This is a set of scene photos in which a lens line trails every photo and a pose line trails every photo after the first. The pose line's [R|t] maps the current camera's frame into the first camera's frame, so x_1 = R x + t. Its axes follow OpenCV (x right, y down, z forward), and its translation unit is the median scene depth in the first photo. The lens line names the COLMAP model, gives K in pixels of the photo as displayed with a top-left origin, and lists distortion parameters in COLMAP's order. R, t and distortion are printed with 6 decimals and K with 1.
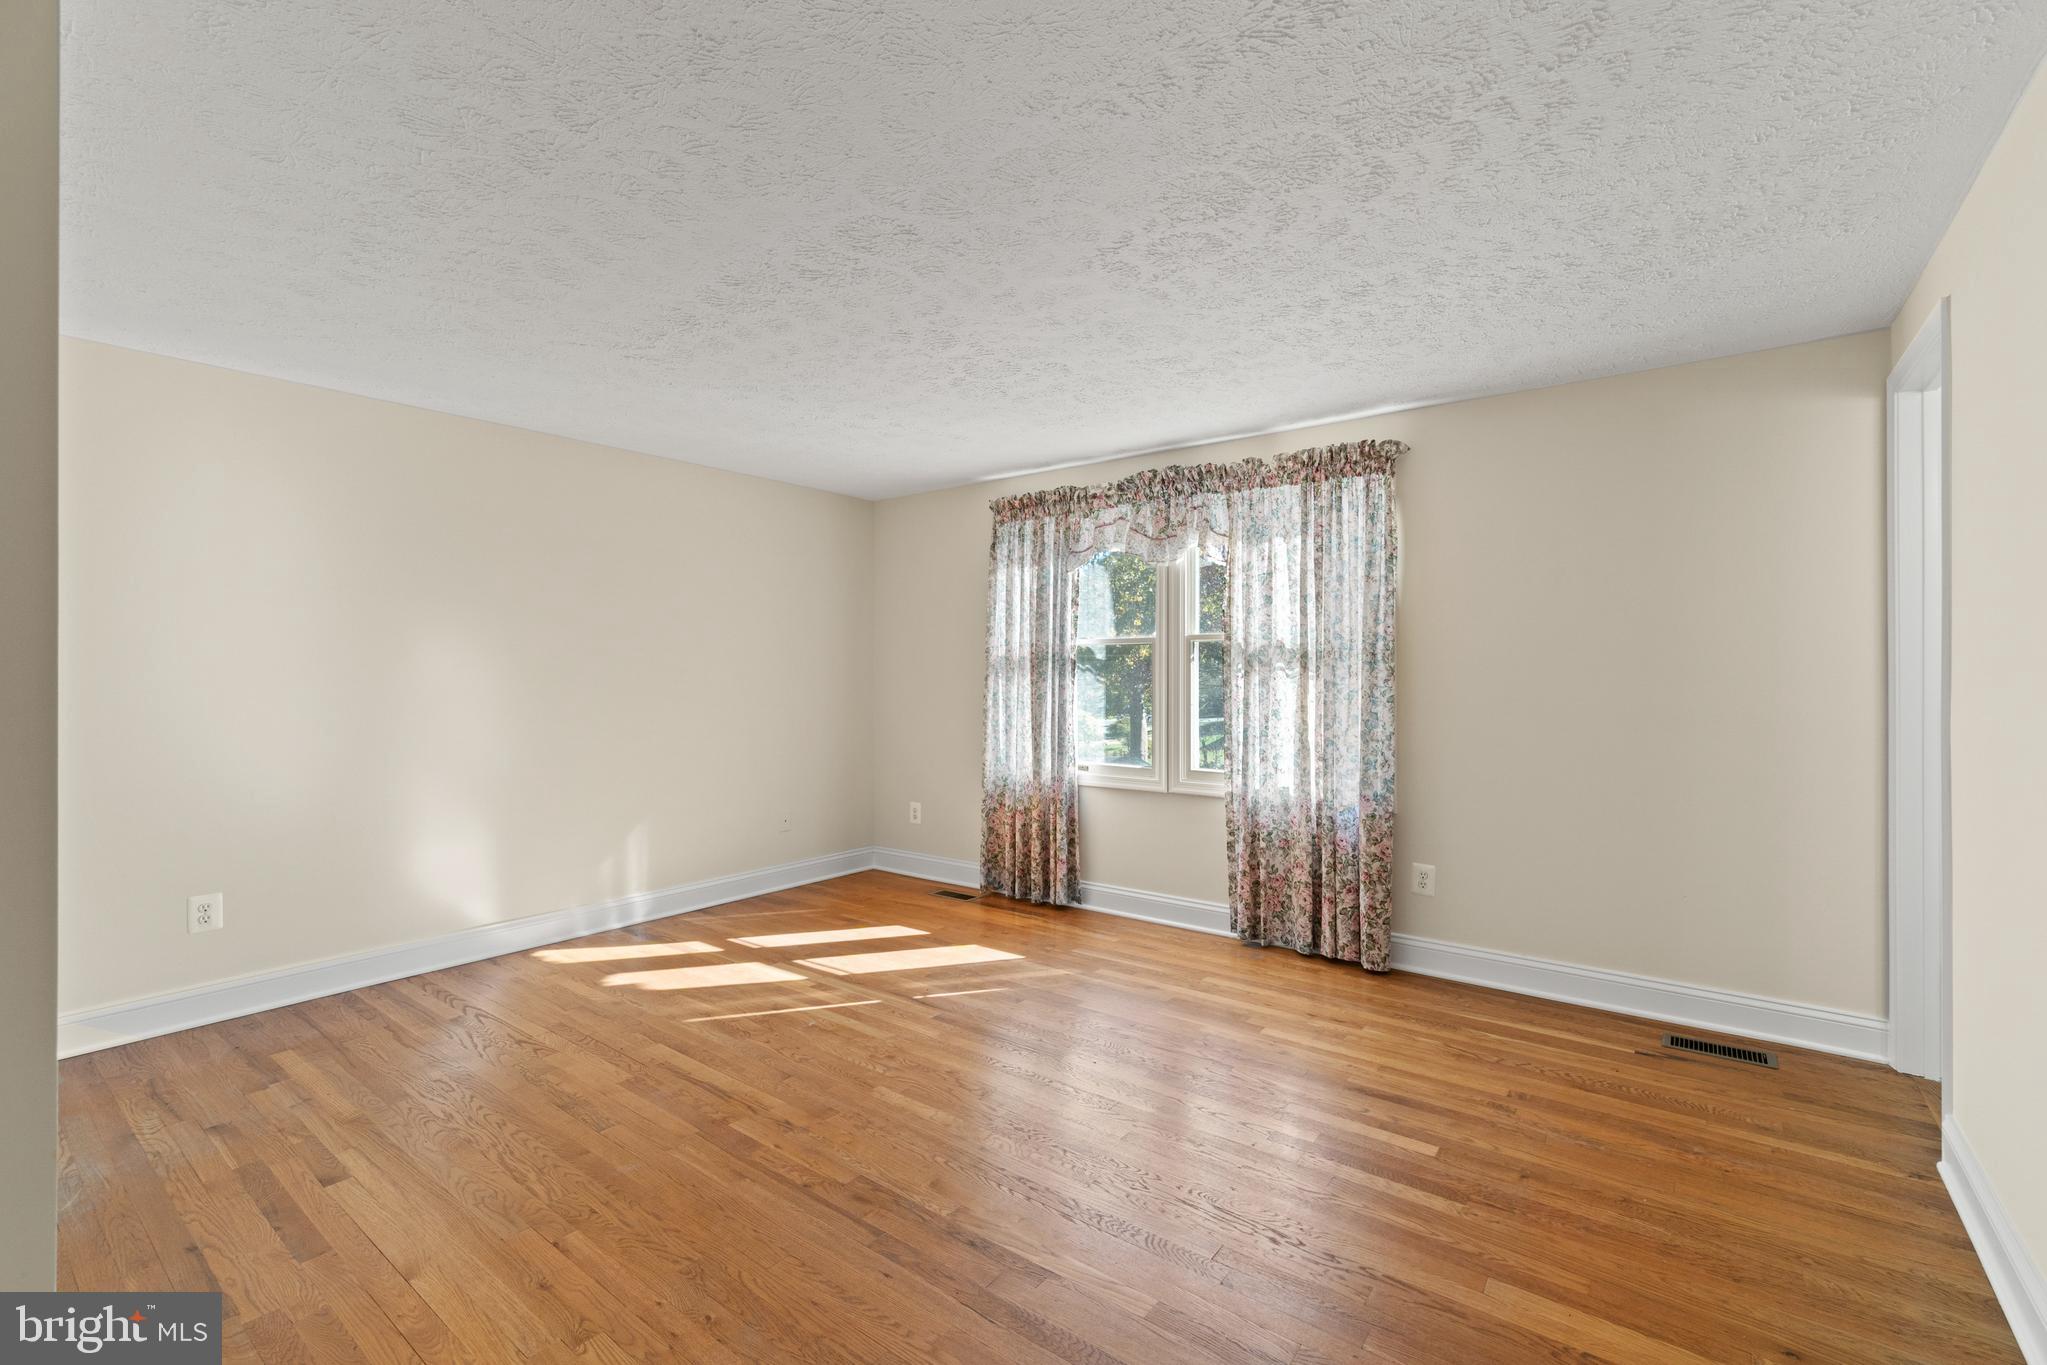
lens RADIAL K [[886.8, 0, 1029.1], [0, 886.8, 673.8], [0, 0, 1]] dist [0.001502, -0.000273]
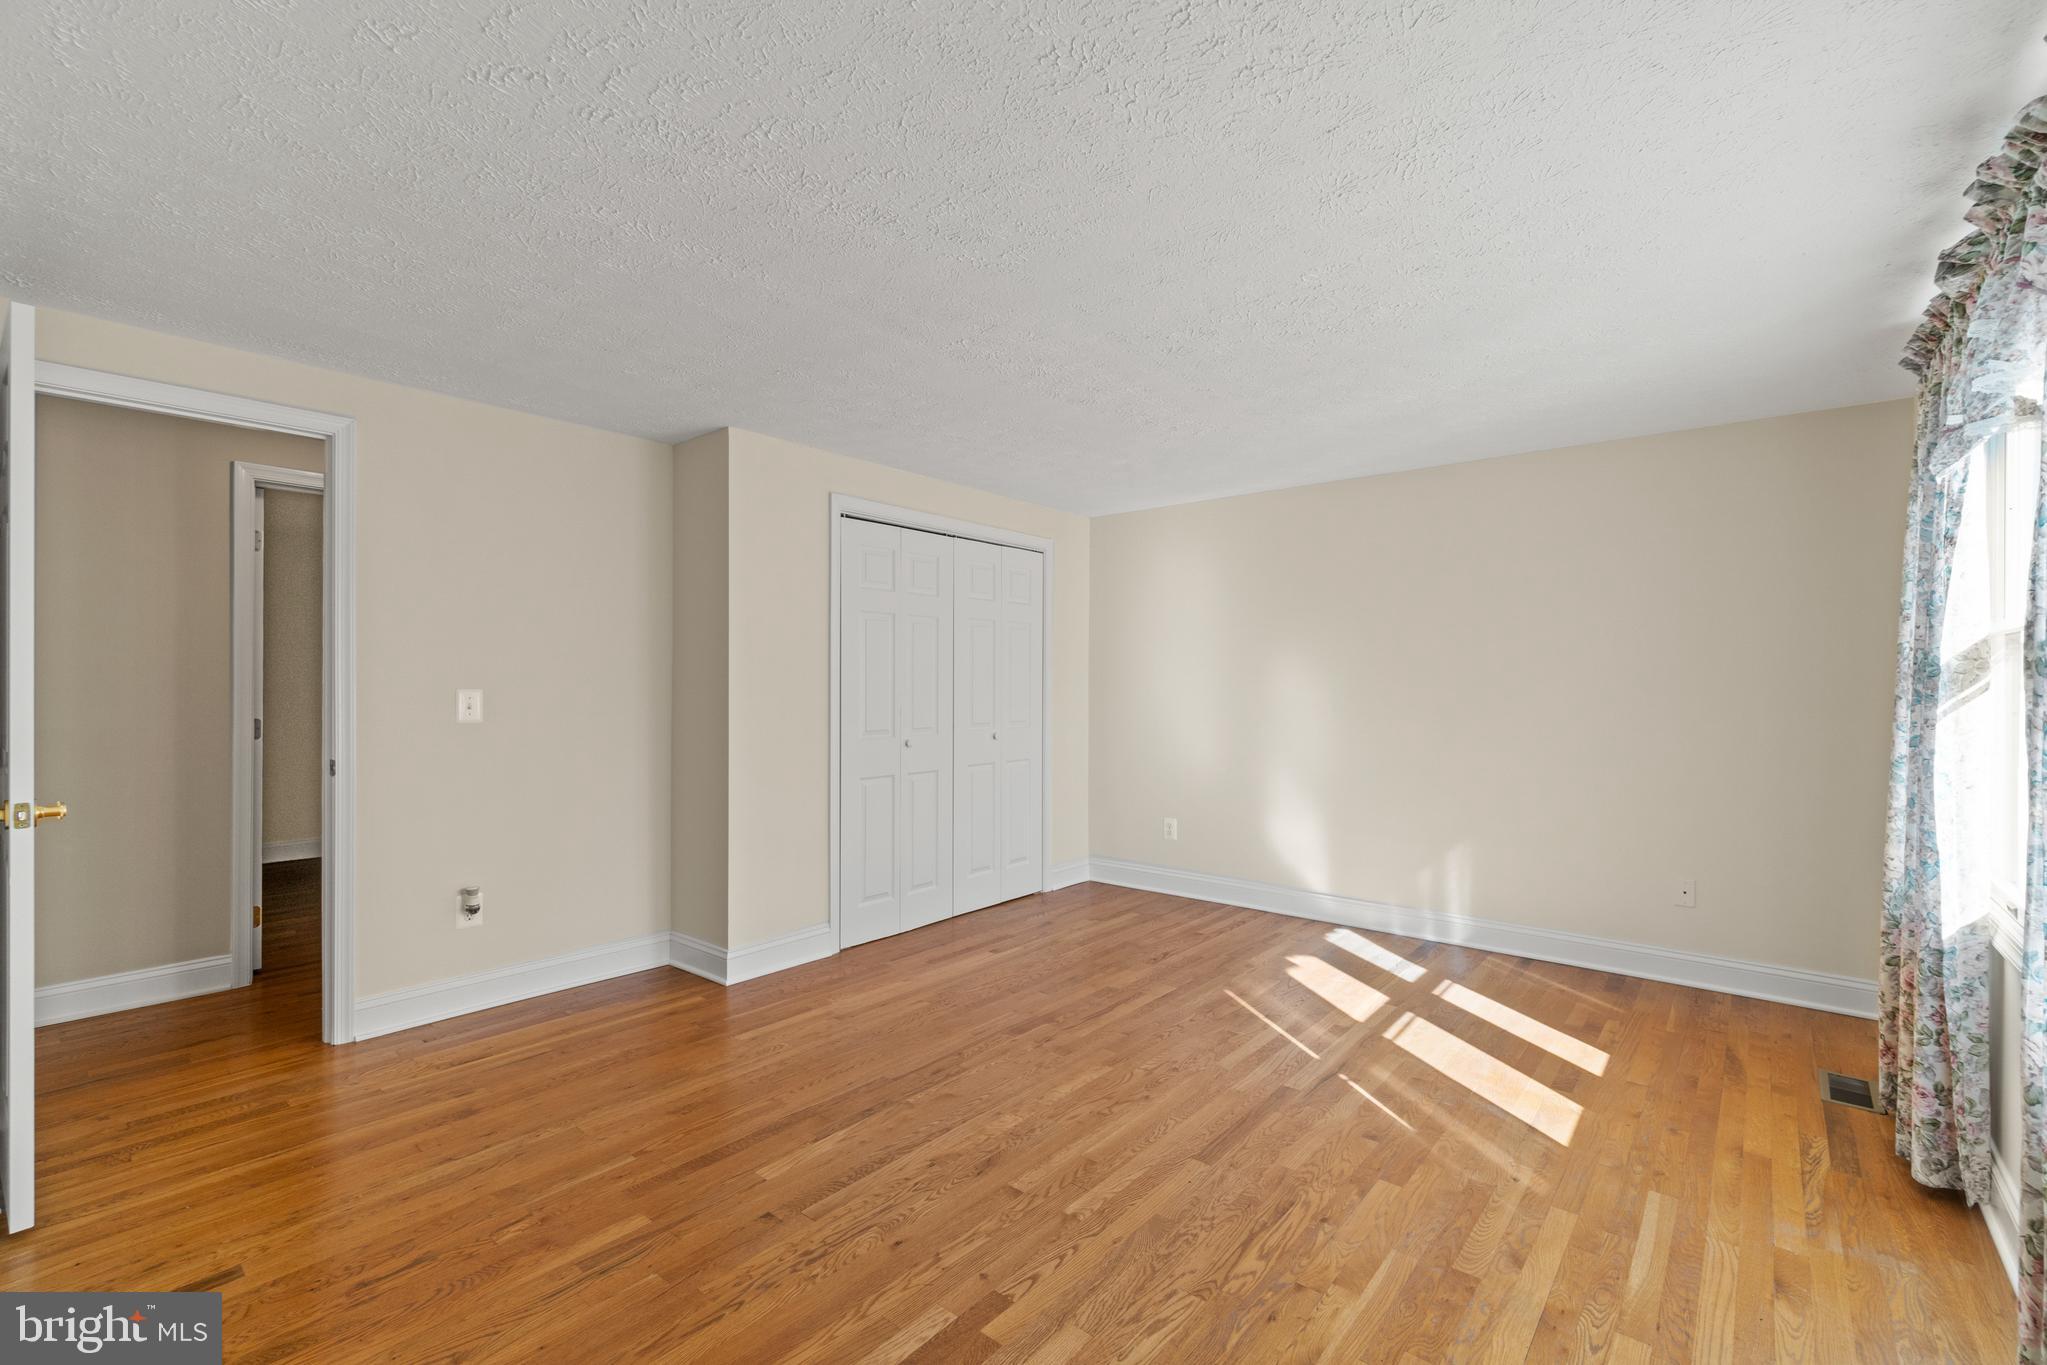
lens RADIAL K [[886.8, 0, 1029.1], [0, 886.8, 684.7], [0, 0, 1]] dist [0.001502, -0.000273]
pose [[-0.042741, -0.004016, -0.999078, 0.685704], [-0.004672, 0.999982, -0.003820, 0.000244], [0.999075, 0.004505, -0.042759, 0.699869]]
